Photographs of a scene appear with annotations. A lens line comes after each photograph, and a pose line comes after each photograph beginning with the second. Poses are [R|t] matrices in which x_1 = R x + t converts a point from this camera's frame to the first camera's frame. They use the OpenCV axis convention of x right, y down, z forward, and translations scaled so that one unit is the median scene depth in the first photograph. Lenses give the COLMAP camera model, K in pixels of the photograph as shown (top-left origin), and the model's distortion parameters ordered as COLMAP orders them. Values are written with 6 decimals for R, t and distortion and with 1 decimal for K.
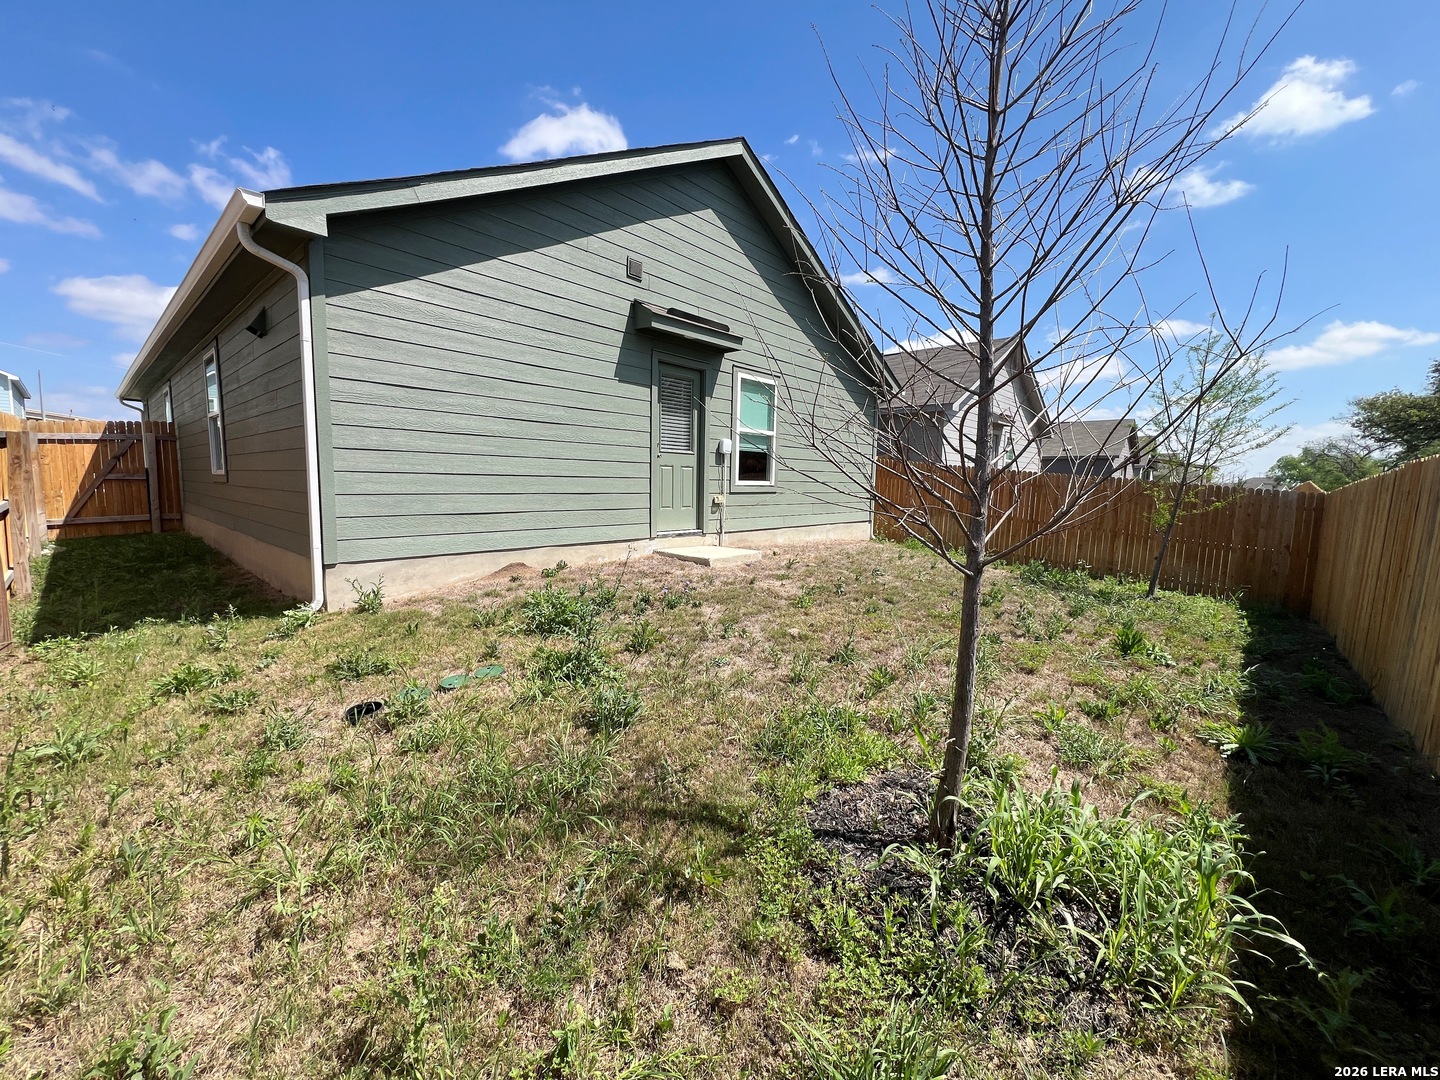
lens RADIAL K [[577.2, 0, 722.2], [0, 577.2, 538.7], [0, 0, 1]] dist [0.001149, -0.000353]
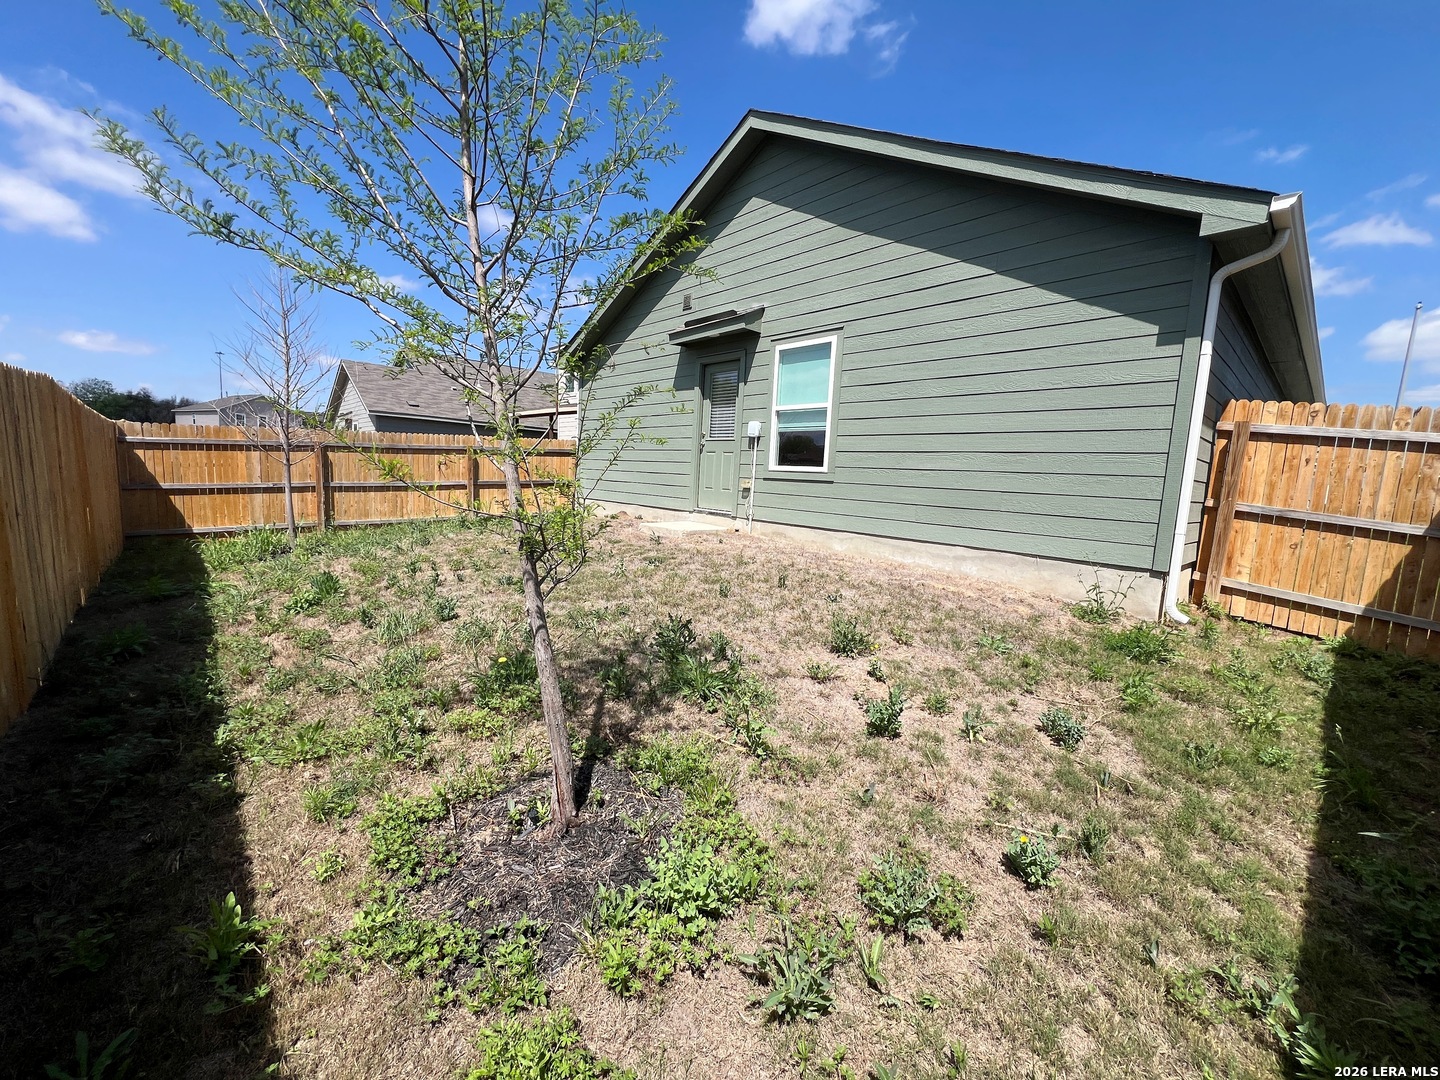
lens RADIAL K [[577.2, 0, 722.2], [0, 577.2, 546.4], [0, 0, 1]] dist [0.001149, -0.000353]
pose [[-0.108659, 0.092131, -0.989801, 0.949676], [-0.160522, 0.981003, 0.108934, -0.062587], [0.981033, 0.170721, -0.091806, 1.034953]]
